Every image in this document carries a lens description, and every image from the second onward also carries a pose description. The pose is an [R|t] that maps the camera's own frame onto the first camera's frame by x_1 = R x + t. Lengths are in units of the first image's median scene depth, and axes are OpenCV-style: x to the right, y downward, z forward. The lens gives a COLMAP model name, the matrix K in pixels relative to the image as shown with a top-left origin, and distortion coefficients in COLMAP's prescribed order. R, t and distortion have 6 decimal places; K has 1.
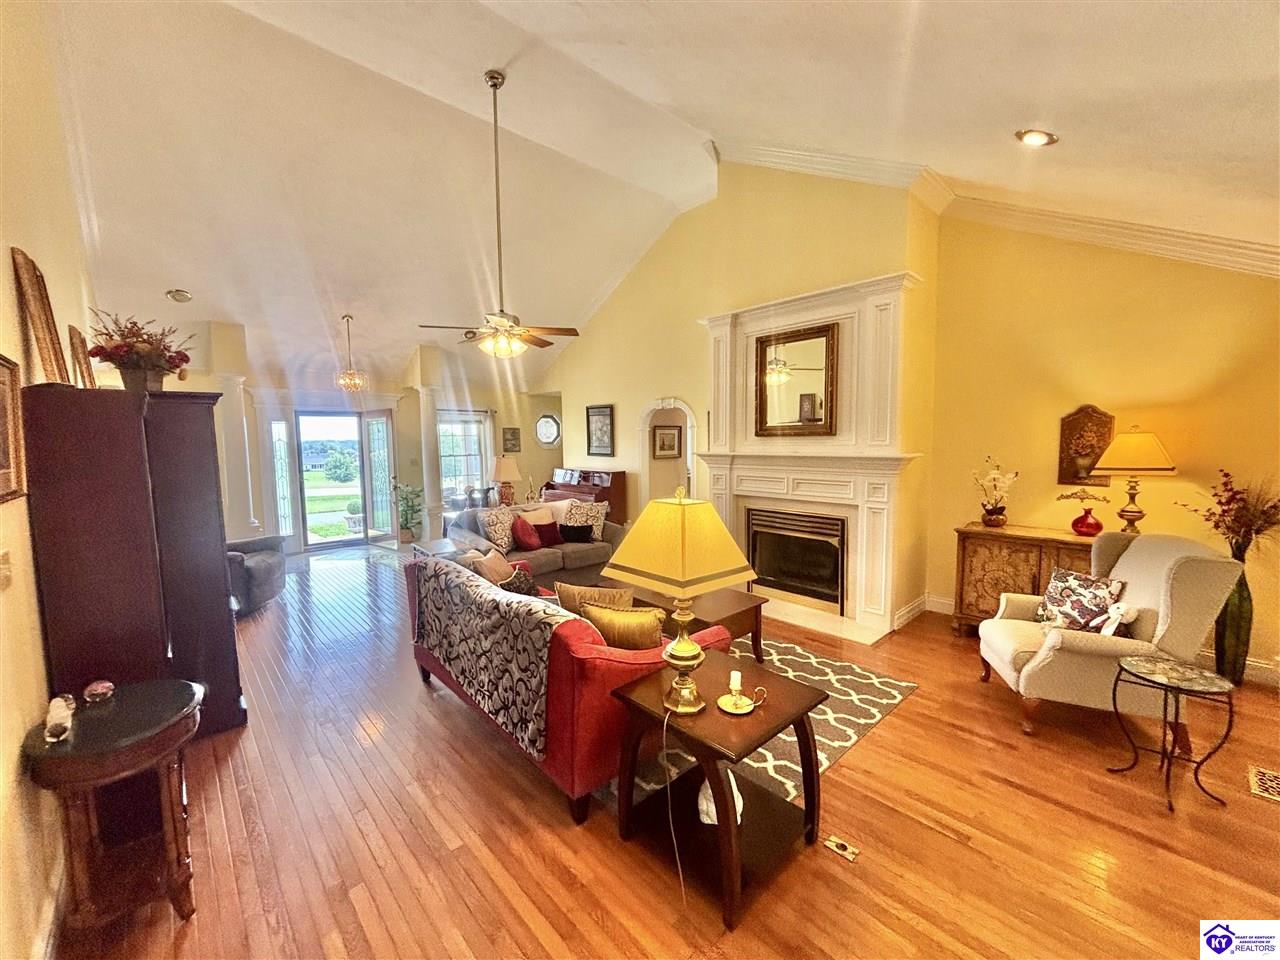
lens RADIAL K [[513.5, 0, 651.9], [0, 513.5, 481.5], [0, 0, 1]] dist [0.002616, -0.003135]
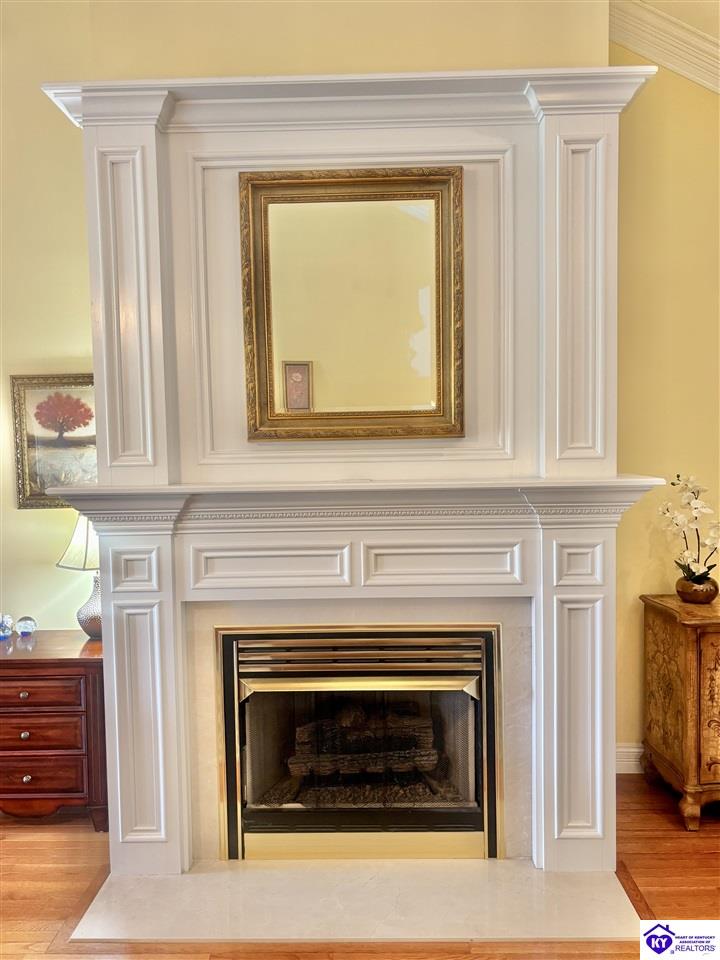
lens RADIAL K [[745.1, 0, 359.4], [0, 745.1, 483.0], [0, 0, 1]] dist [0.011704, 0.002254]
pose [[0.708960, -0.043742, 0.703891, -0.129752], [0.066266, 0.997791, -0.004738, -0.052354], [-0.702129, 0.050003, 0.710292, 0.599869]]
